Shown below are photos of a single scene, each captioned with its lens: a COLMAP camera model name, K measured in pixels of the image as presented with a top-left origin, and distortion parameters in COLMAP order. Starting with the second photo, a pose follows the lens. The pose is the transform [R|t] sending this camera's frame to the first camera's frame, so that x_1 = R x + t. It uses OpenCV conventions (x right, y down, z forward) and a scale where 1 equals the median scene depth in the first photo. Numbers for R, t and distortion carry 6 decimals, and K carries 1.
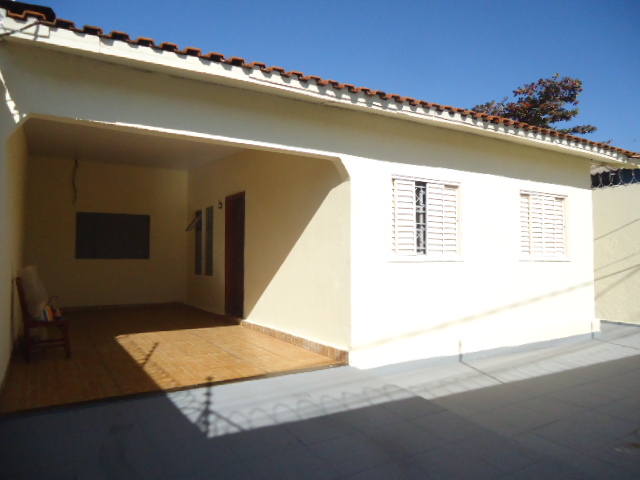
lens RADIAL K [[464.9, 0, 320.0], [0, 464.9, 240.0], [0, 0, 1]] dist [-0.006143, -0.002928]
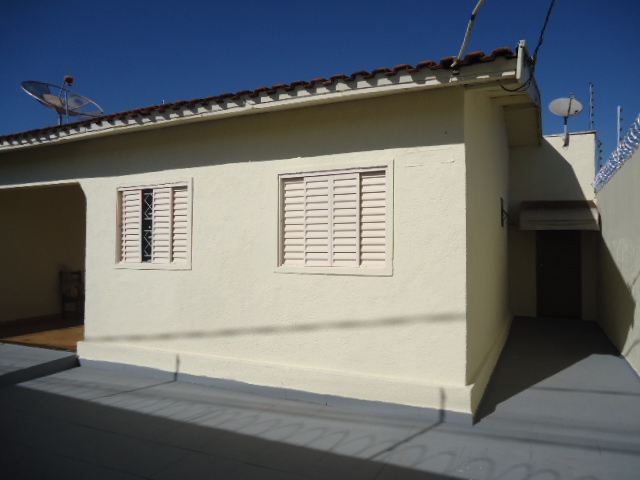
lens RADIAL K [[464.9, 0, 320.0], [0, 464.9, 240.0], [0, 0, 1]] dist [-0.006143, -0.002928]
pose [[0.546478, -0.038344, -0.836595, 1.210643], [0.014918, 0.999239, -0.036053, 0.025727], [0.837340, 0.007222, 0.546634, 0.735993]]
